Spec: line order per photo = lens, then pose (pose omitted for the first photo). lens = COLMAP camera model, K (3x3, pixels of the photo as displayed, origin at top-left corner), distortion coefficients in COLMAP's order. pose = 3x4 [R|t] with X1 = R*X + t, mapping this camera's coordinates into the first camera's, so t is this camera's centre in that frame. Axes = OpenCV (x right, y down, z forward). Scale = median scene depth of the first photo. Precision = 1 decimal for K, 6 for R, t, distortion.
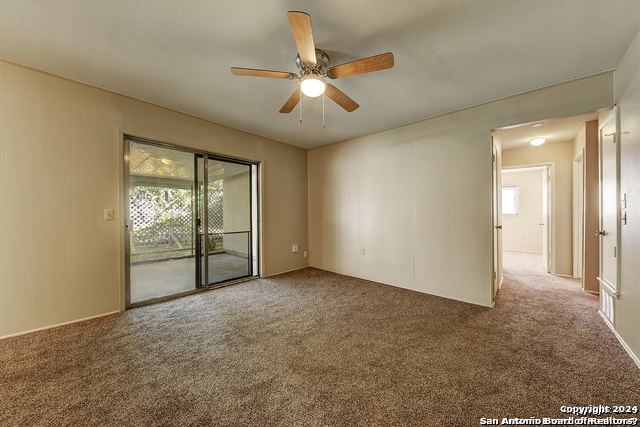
lens RADIAL K [[233.6, 0, 319.8], [0, 233.6, 212.7], [0, 0, 1]] dist [0.005542, -0.002148]
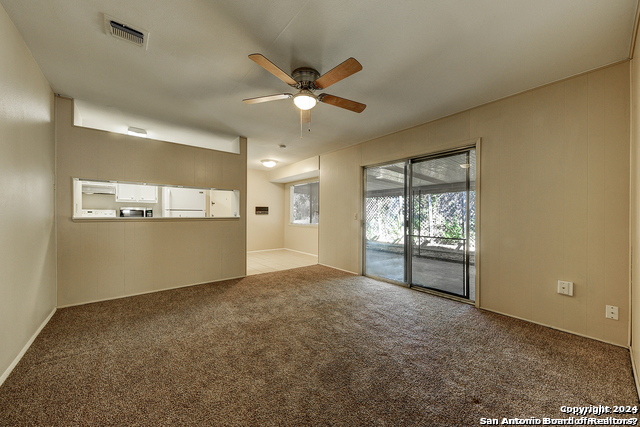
lens RADIAL K [[244.3, 0, 316.9], [0, 244.3, 218.2], [0, 0, 1]] dist [0.002078, 0.000053]
pose [[-0.187221, 0.007356, -0.982290, 0.789308], [-0.008124, 0.999926, 0.009037, 0.006452], [0.982284, 0.009672, -0.187147, 0.899679]]
